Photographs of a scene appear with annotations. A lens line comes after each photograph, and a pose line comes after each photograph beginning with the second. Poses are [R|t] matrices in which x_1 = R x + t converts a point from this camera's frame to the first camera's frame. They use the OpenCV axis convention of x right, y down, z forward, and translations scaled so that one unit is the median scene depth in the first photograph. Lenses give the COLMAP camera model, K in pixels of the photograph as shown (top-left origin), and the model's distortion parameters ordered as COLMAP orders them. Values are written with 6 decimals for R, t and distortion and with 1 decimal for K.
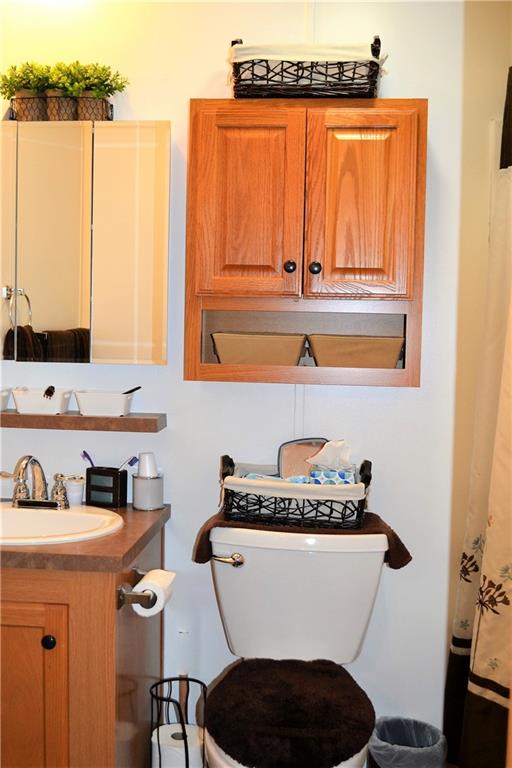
lens RADIAL K [[832.3, 0, 256.0], [0, 832.3, 384.0], [0, 0, 1]] dist [-0.045906, -0.013172]
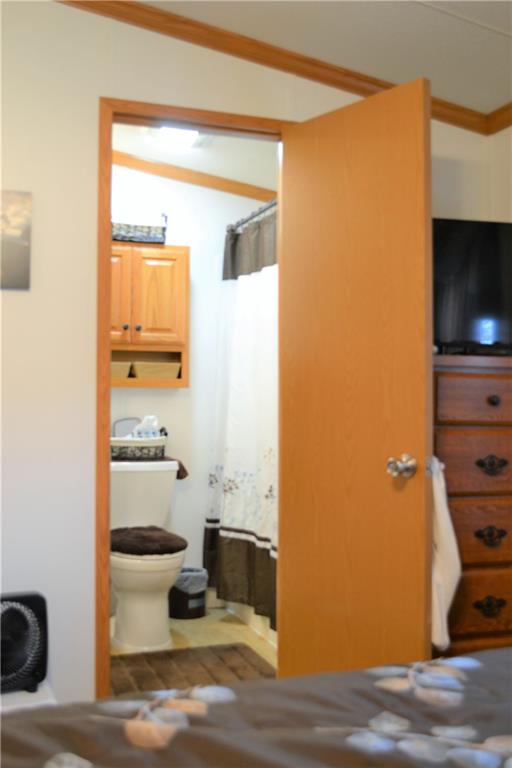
lens RADIAL K [[832.3, 0, 256.0], [0, 832.3, 384.0], [0, 0, 1]] dist [-0.045906, -0.013172]
pose [[0.901818, -0.011154, 0.431971, -0.534918], [0.044314, 0.996783, -0.066775, 0.138837], [-0.429837, 0.079362, 0.899412, -0.891554]]
